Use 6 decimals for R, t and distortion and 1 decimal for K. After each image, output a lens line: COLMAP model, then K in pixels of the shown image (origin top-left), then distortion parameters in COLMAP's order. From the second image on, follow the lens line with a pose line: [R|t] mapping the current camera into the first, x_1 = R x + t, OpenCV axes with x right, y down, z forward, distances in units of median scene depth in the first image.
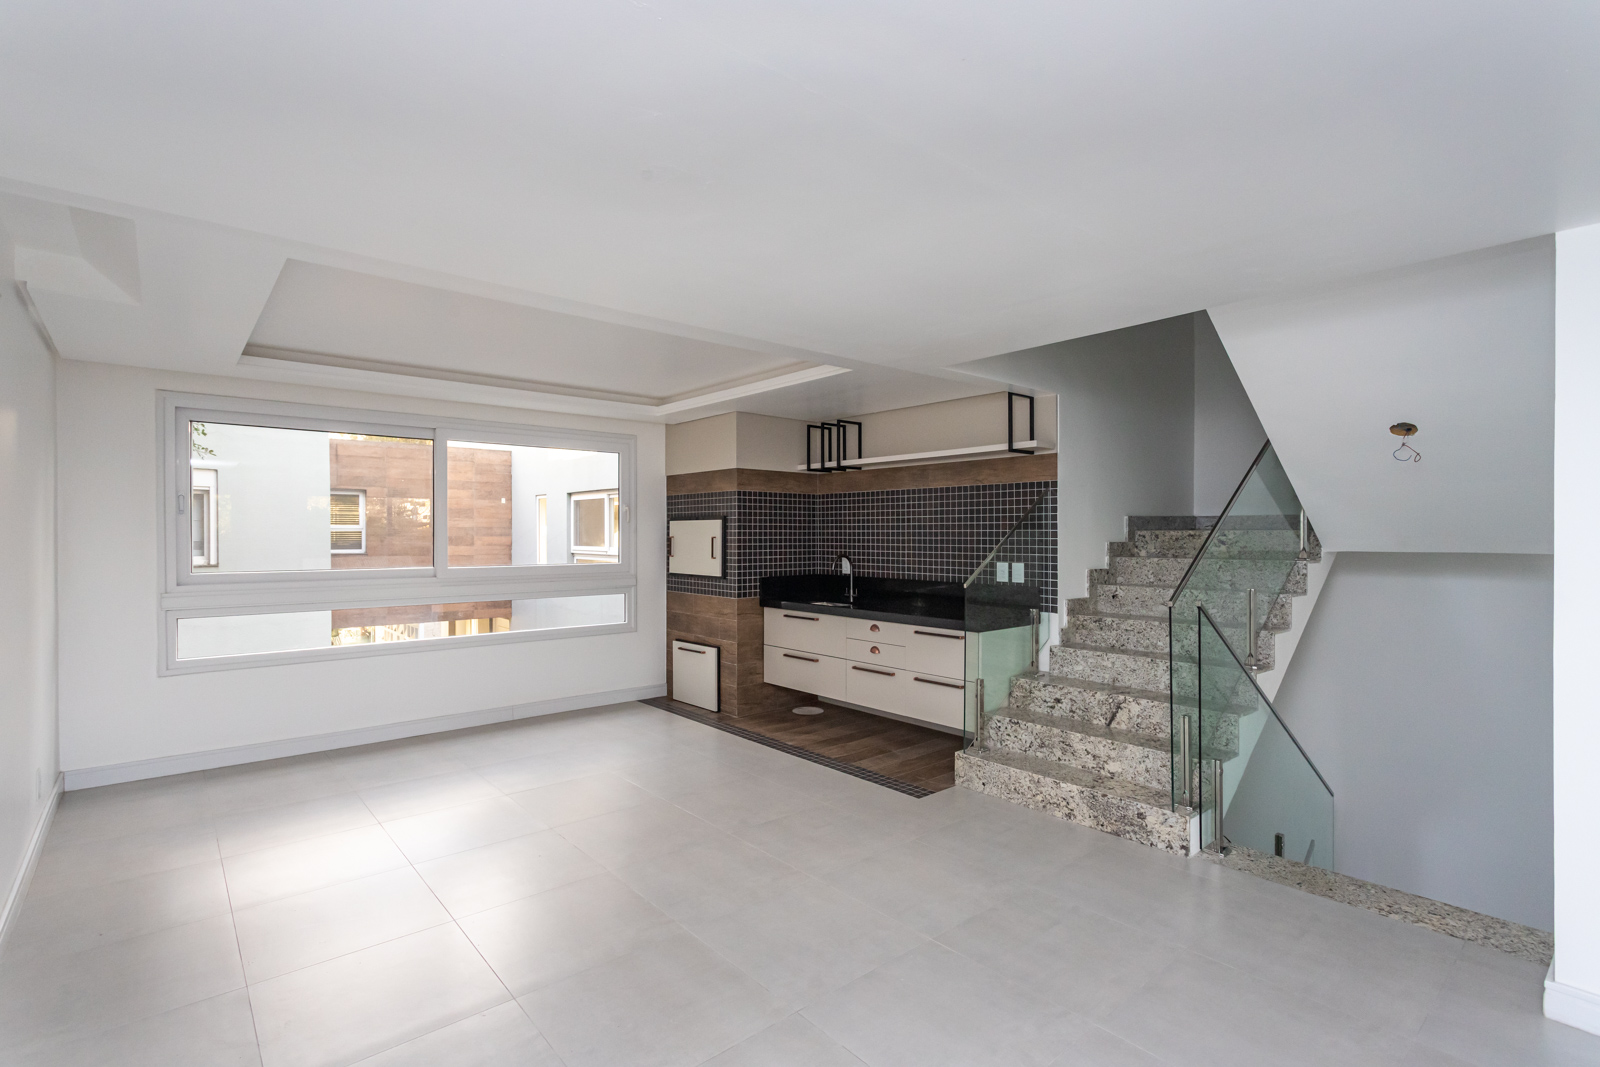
lens RADIAL K [[756.3, 0, 803.8], [0, 756.3, 534.2], [0, 0, 1]] dist [-0.000704, 0.002572]
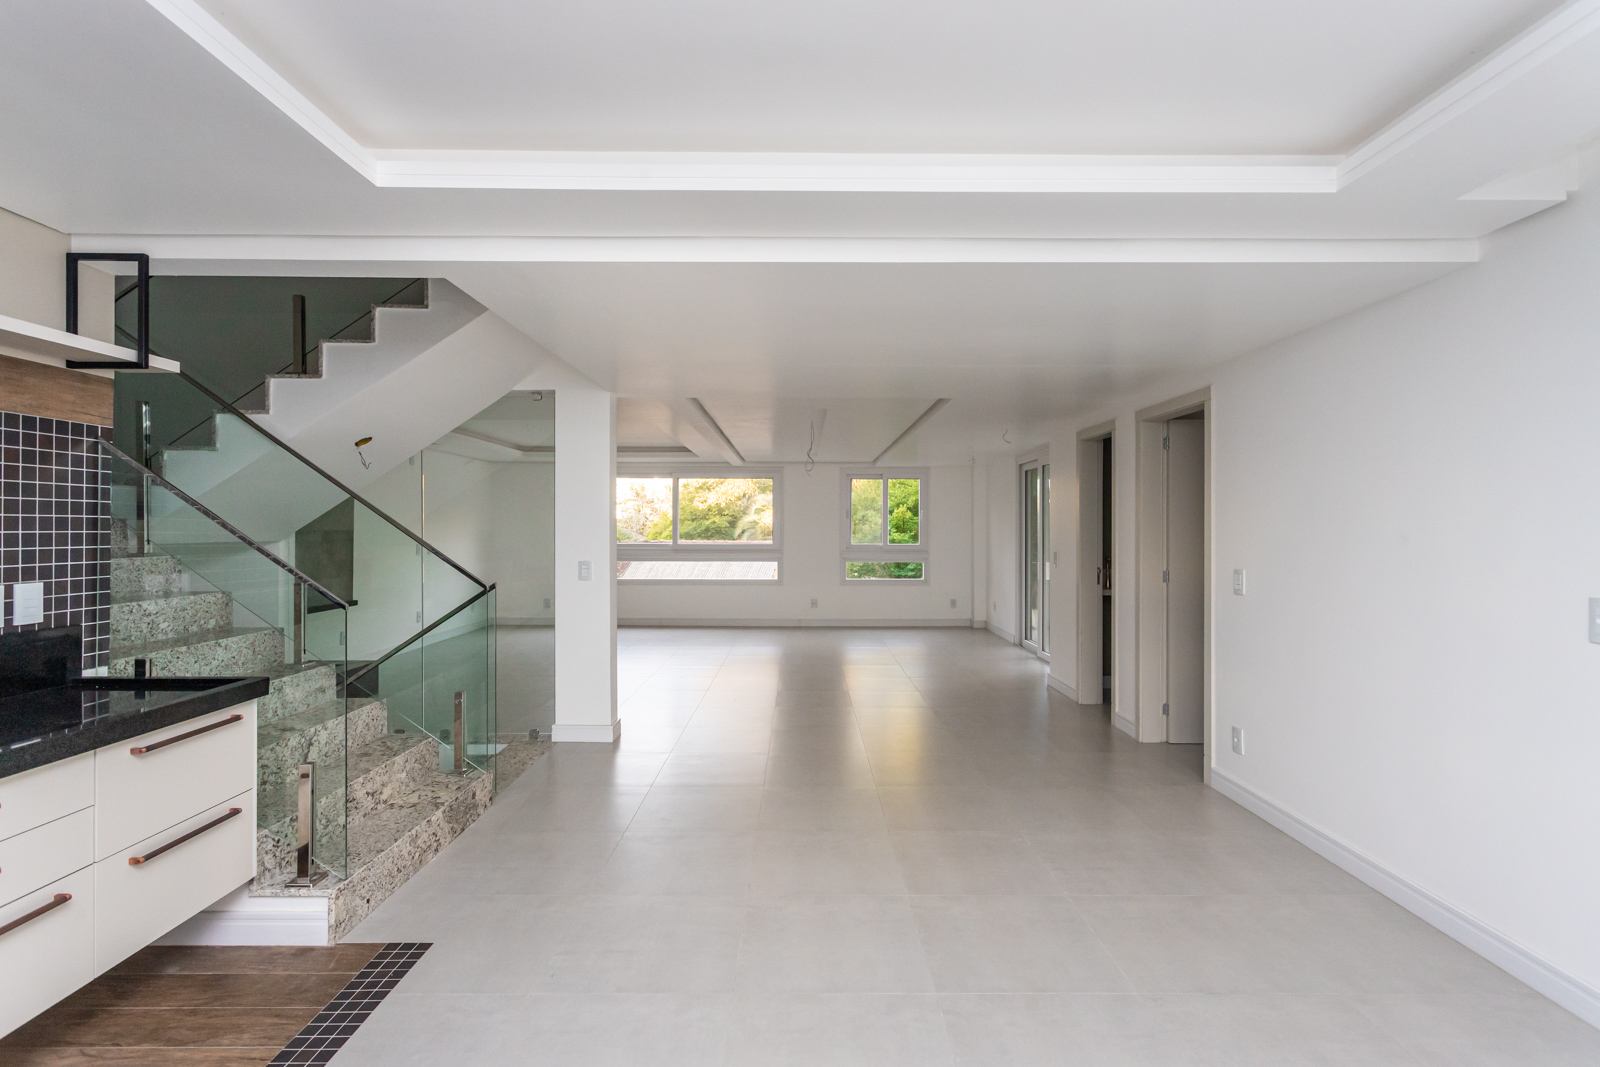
lens RADIAL K [[756.3, 0, 798.4], [0, 756.3, 529.9], [0, 0, 1]] dist [-0.000704, 0.002572]
pose [[-0.755124, -0.002416, 0.655578, -0.362285], [-0.002190, 0.999997, 0.001162, 0.002431], [-0.655579, -0.000558, -0.755127, 0.943107]]
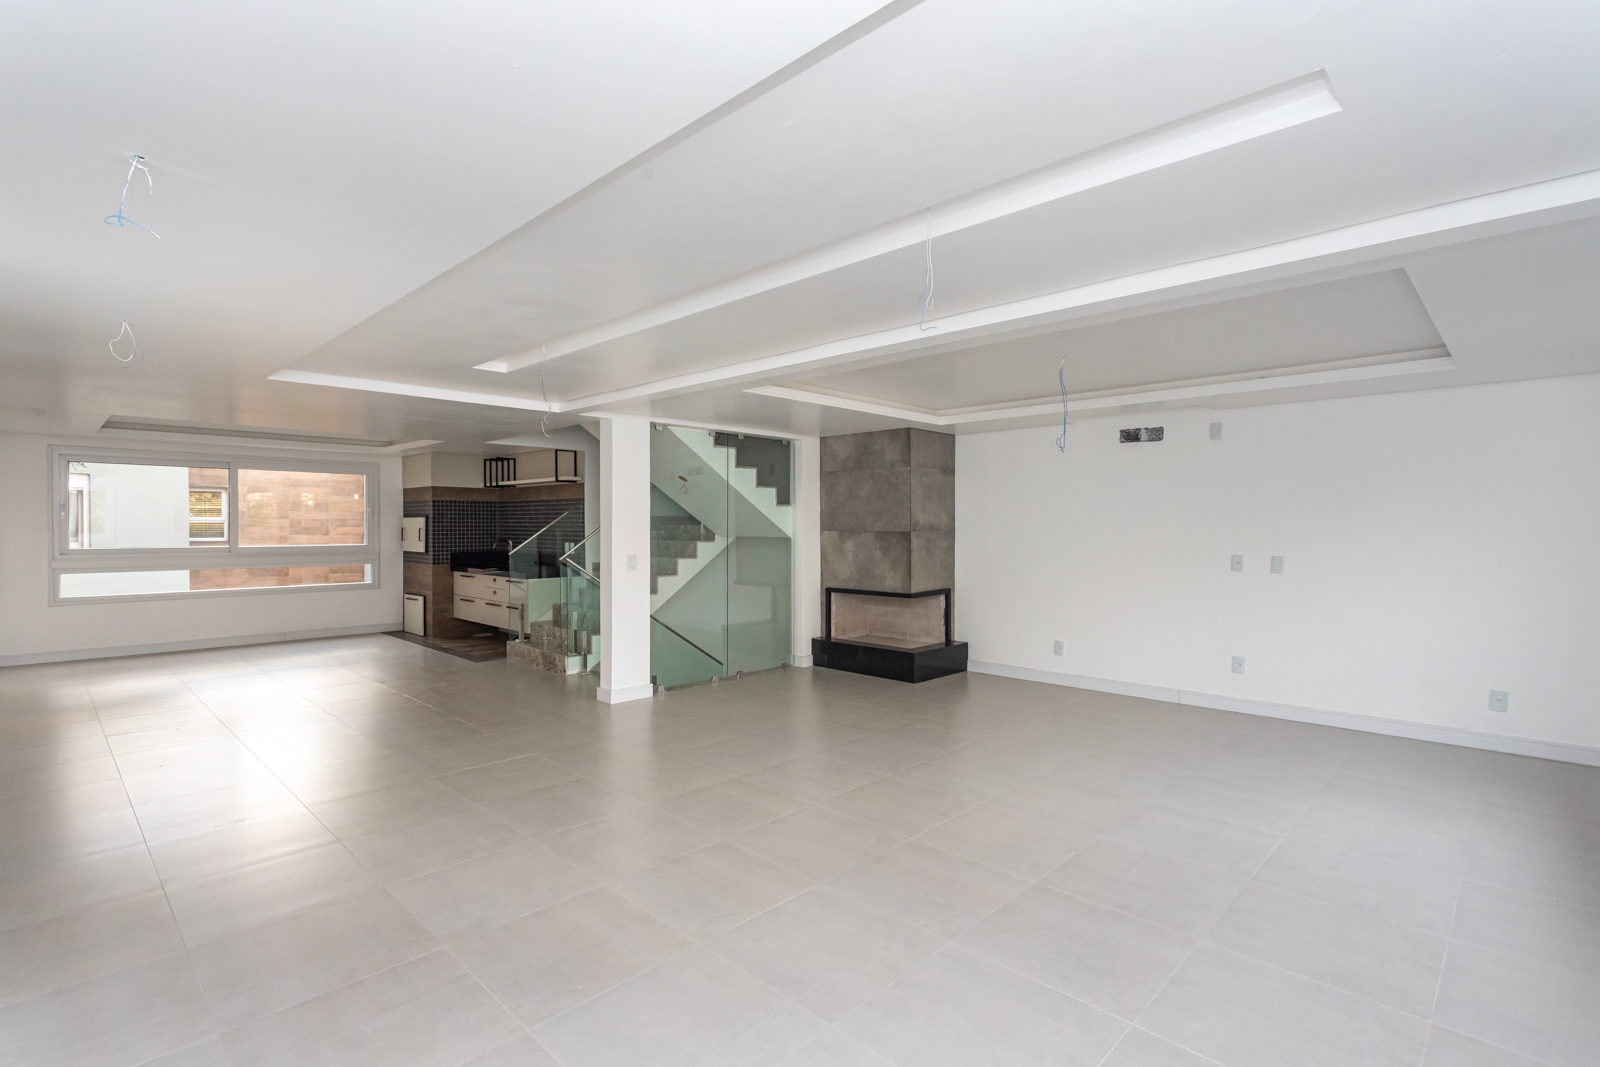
lens RADIAL K [[756.3, 0, 807.6], [0, 756.3, 526.9], [0, 0, 1]] dist [-0.000704, 0.002572]
pose [[0.995478, 0.002528, 0.094963, 0.602083], [-0.002693, 0.999995, 0.001612, -0.004033], [-0.094958, -0.001861, 0.995480, -0.753678]]
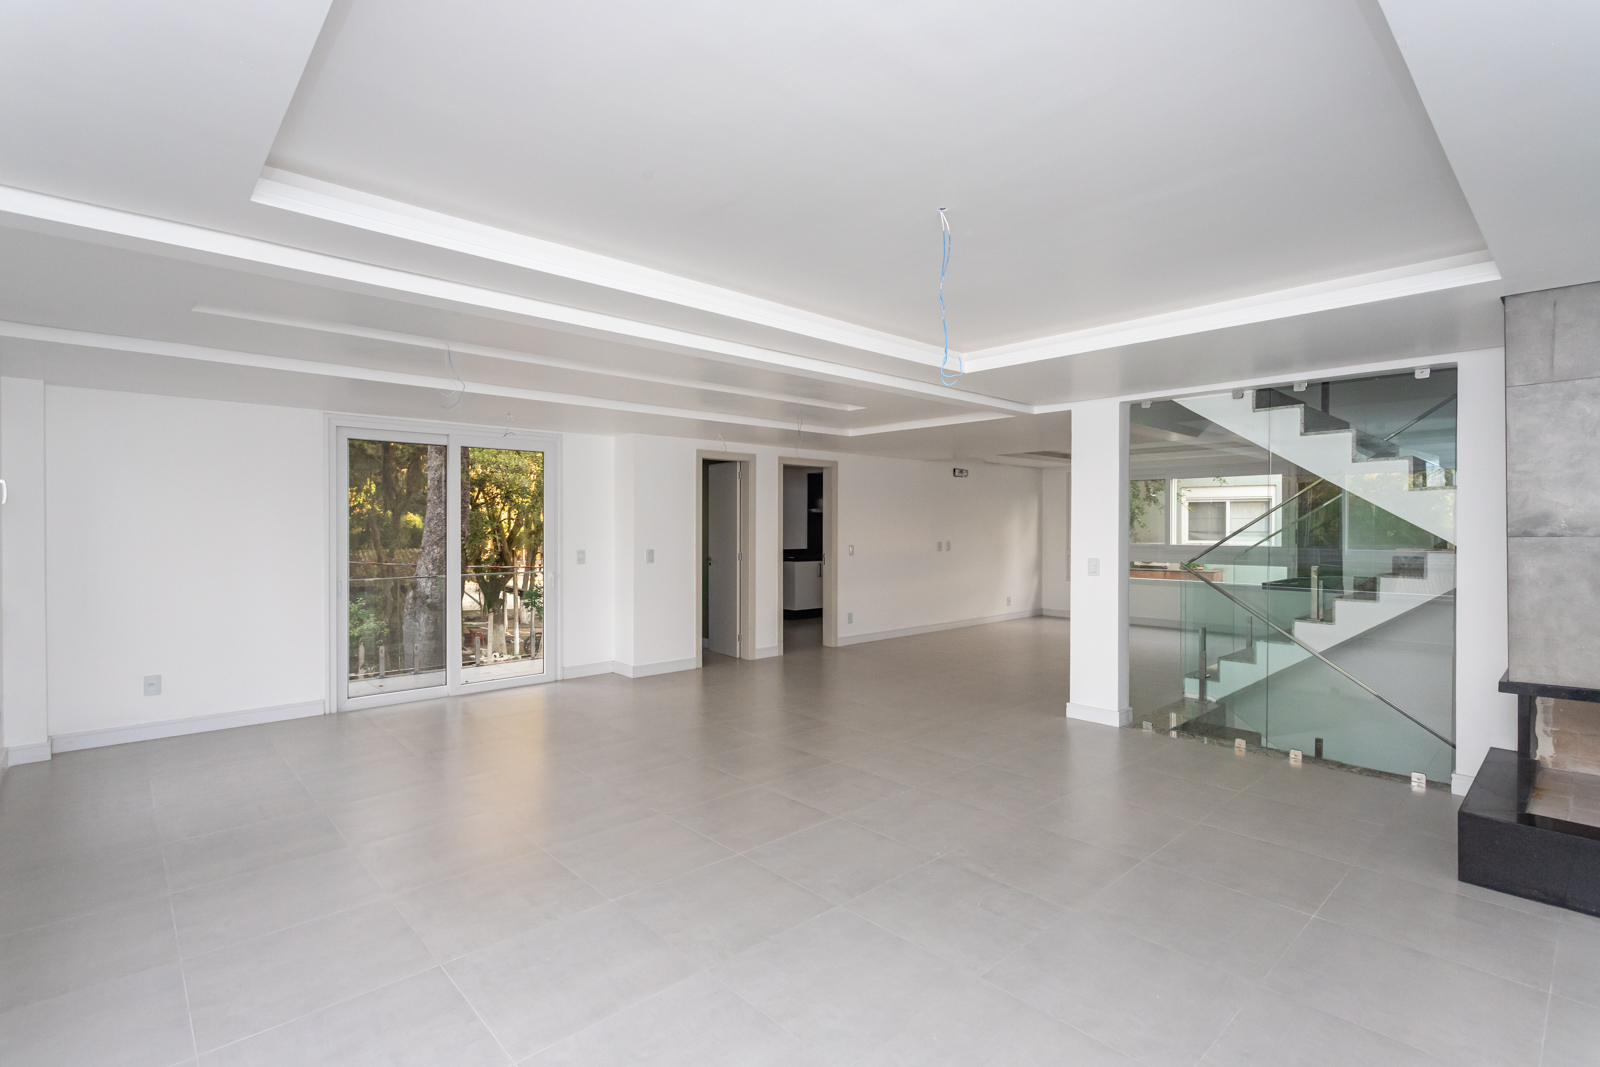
lens RADIAL K [[756.3, 0, 803.2], [0, 756.3, 531.8], [0, 0, 1]] dist [-0.000704, 0.002572]
pose [[0.034471, 0.008239, -0.999372, 1.441509], [-0.002714, 0.999963, 0.008151, -0.001591], [0.999402, 0.002431, 0.034492, -0.019629]]
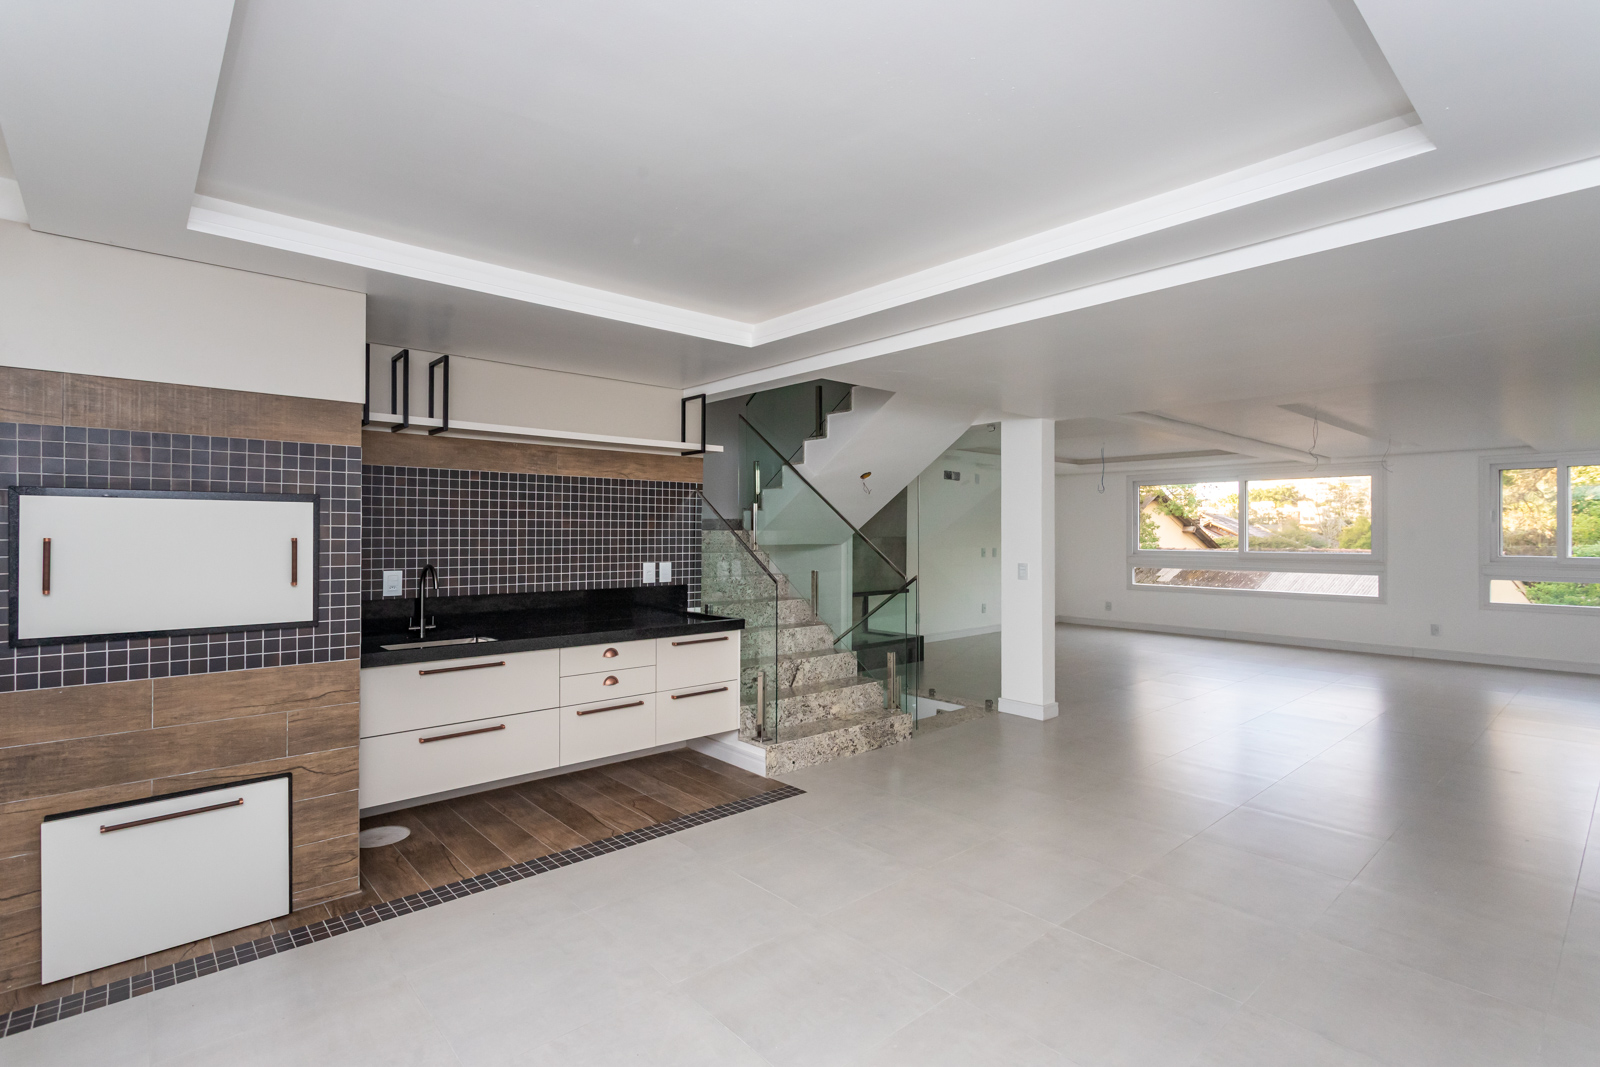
lens RADIAL K [[756.3, 0, 805.0], [0, 756.3, 527.2], [0, 0, 1]] dist [-0.000704, 0.002572]
pose [[-0.018123, 0.009090, 0.999794, -0.644456], [-0.001967, 0.999956, -0.009127, 0.000503], [-0.999834, -0.002132, -0.018104, 0.755053]]
